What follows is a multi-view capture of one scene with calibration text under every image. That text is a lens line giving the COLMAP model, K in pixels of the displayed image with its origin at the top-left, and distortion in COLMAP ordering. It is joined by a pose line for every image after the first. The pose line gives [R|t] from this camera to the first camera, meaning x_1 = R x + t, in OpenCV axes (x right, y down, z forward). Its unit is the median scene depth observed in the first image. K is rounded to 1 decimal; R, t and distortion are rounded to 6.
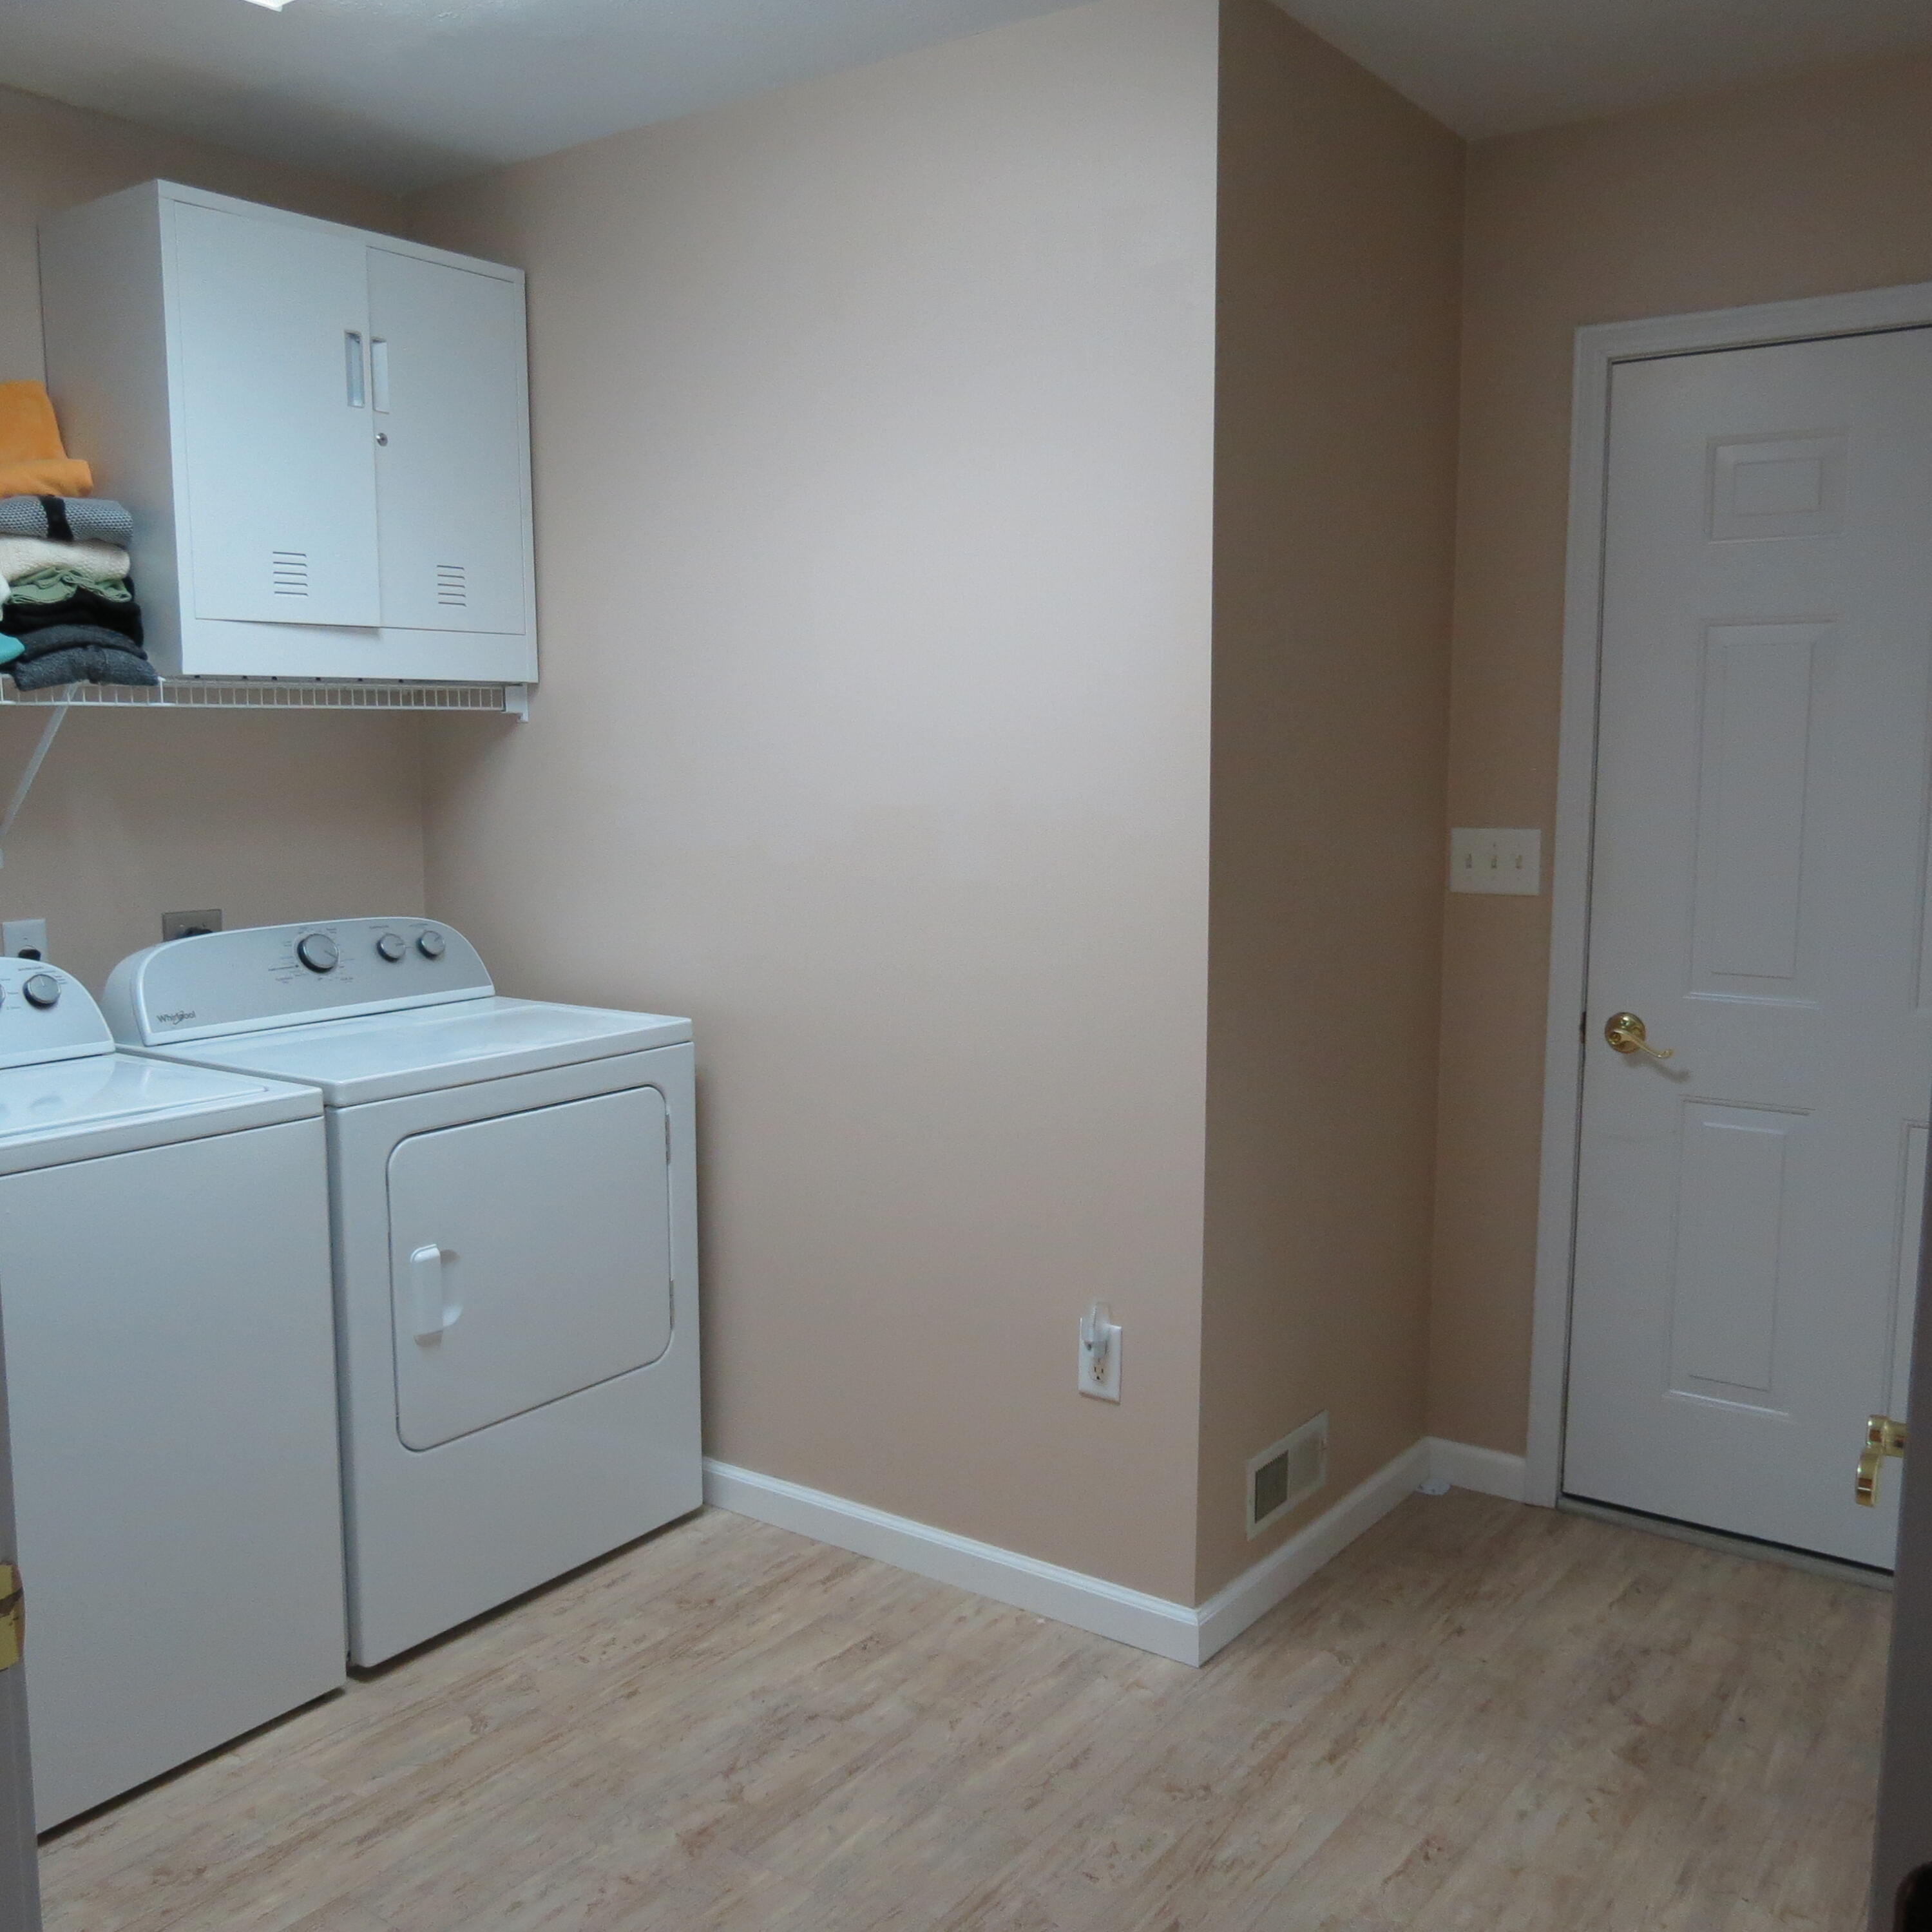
lens RADIAL K [[1878.1, 0, 892.1], [0, 1878.1, 960.6], [0, 0, 1]] dist [0.002337, 0.014021]
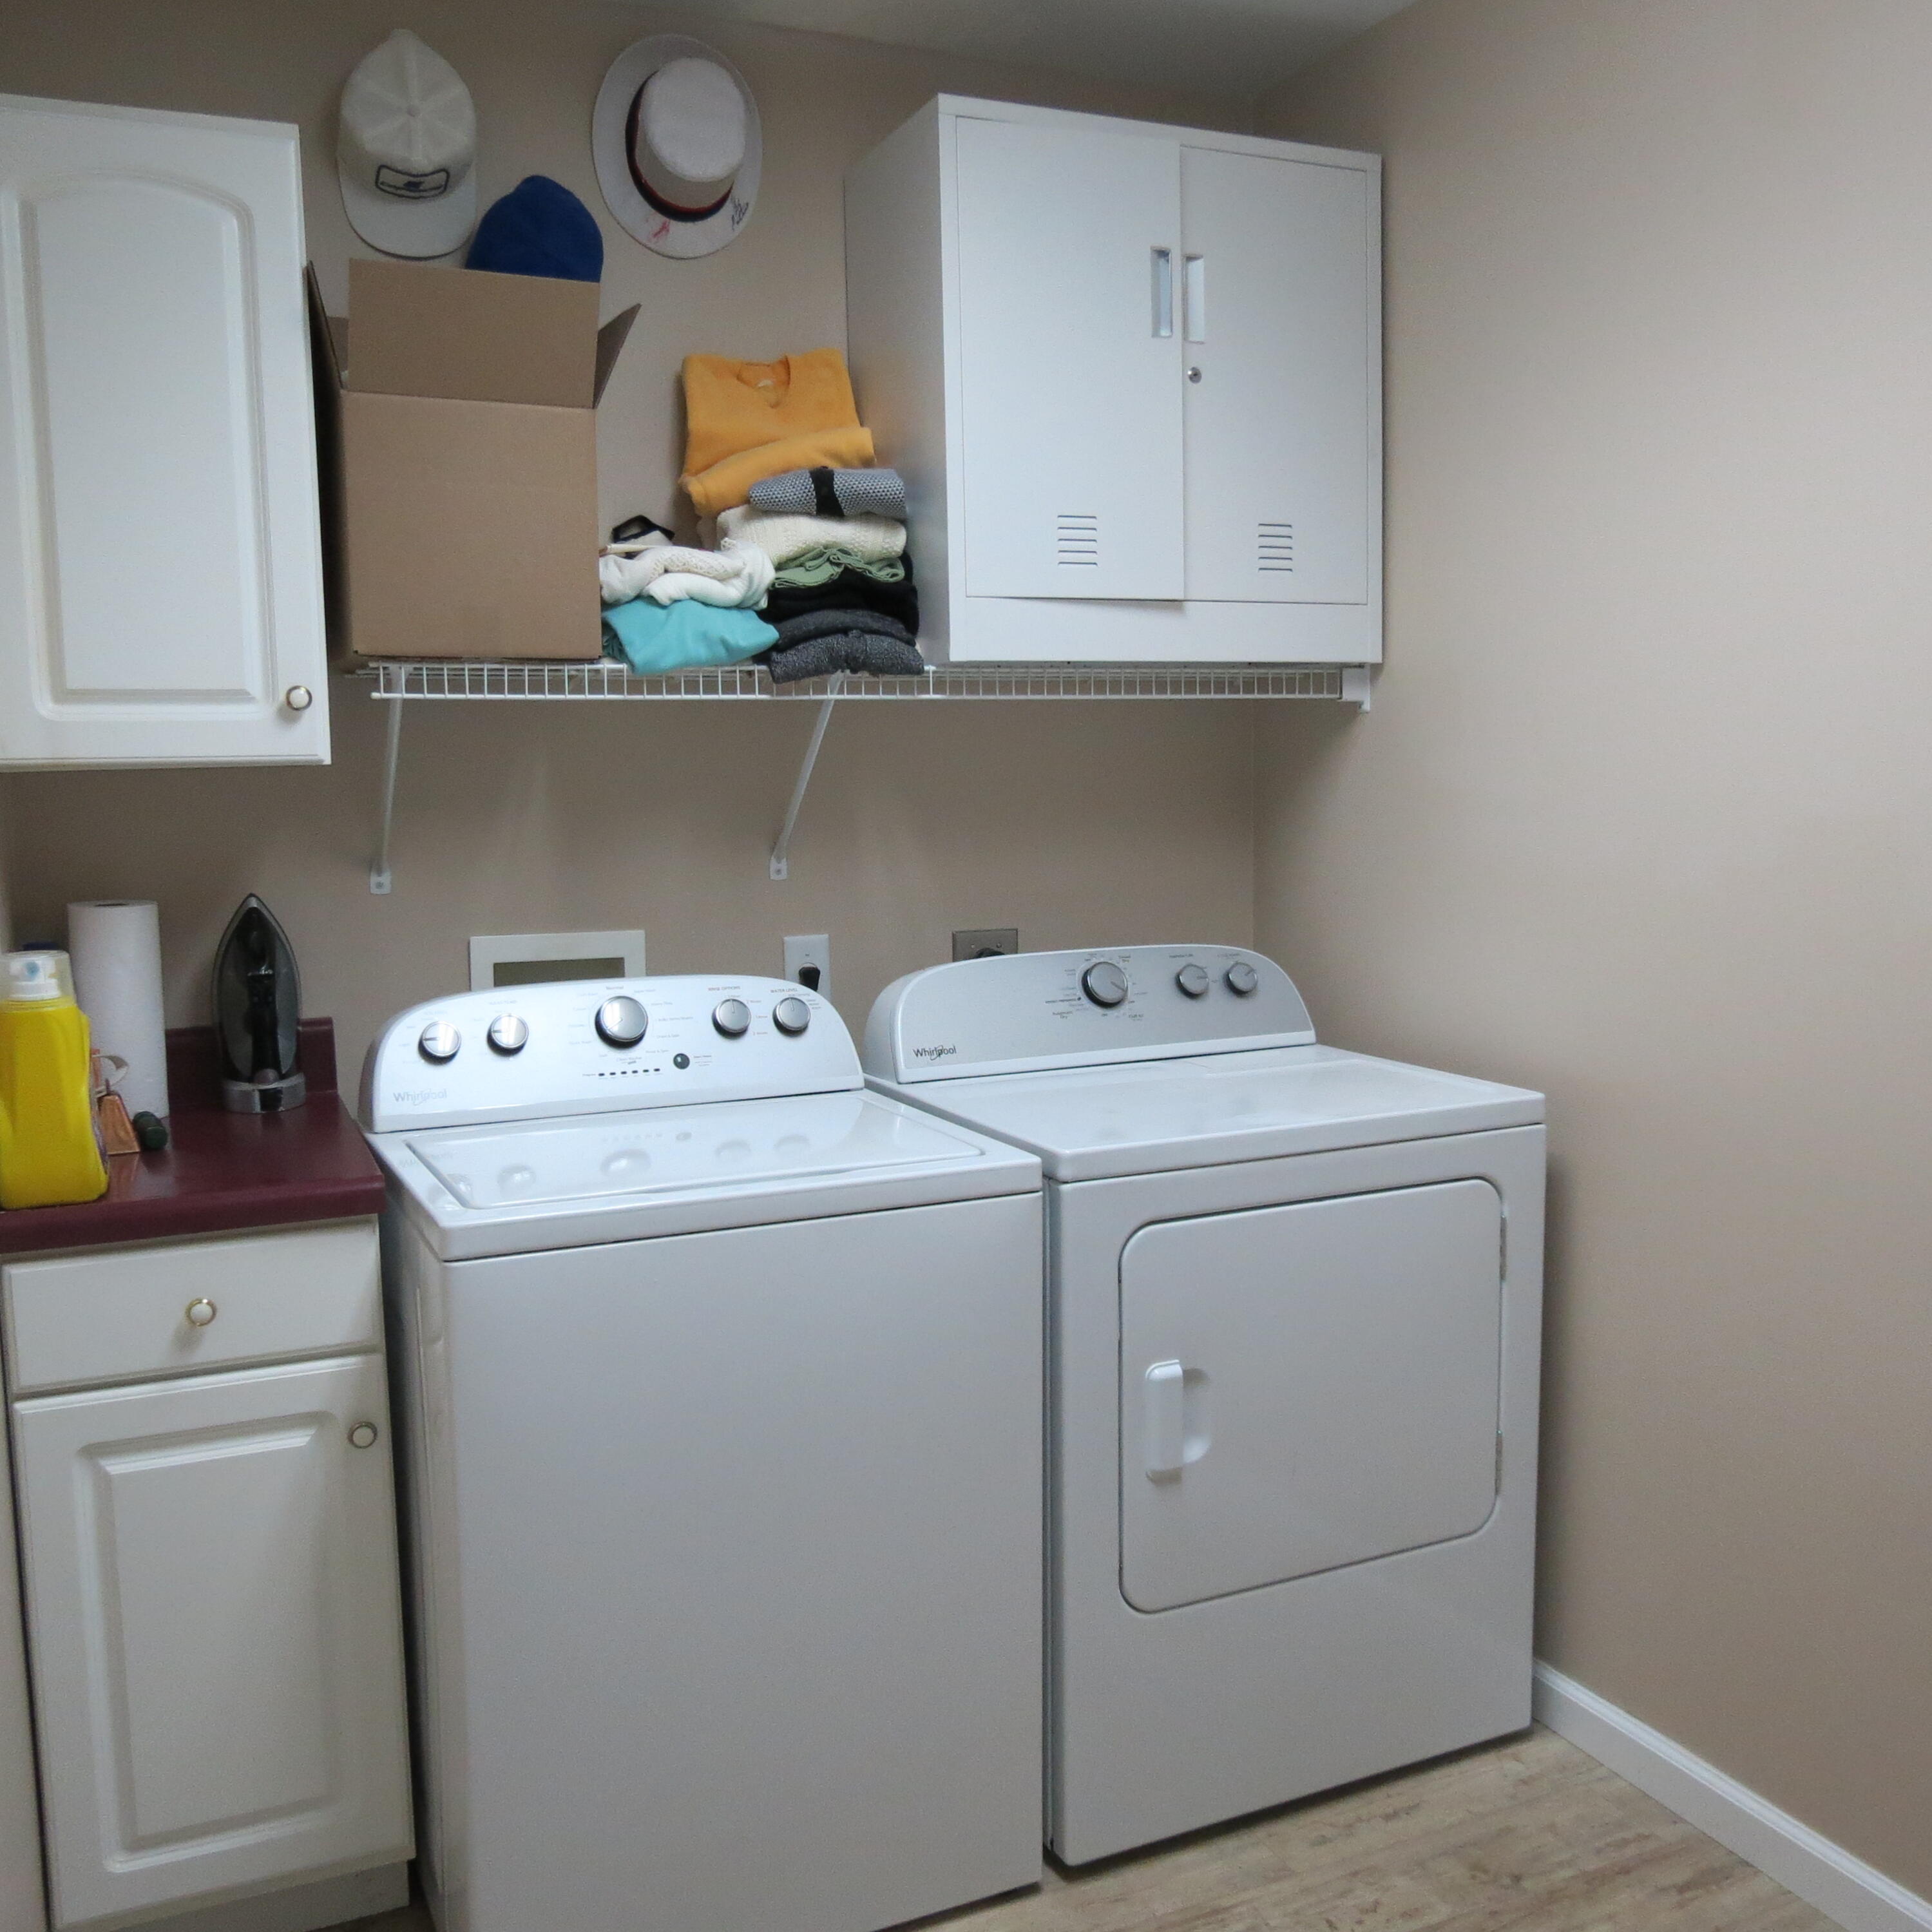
lens RADIAL K [[1840.5, 0, 967.1], [0, 1840.5, 974.3], [0, 0, 1]] dist [-0.031357, 0.022288]
pose [[0.884511, 0.043526, -0.464485, 0.031575], [-0.042839, 0.999009, 0.012037, -0.017618], [0.464549, 0.009251, 0.885499, 0.247554]]
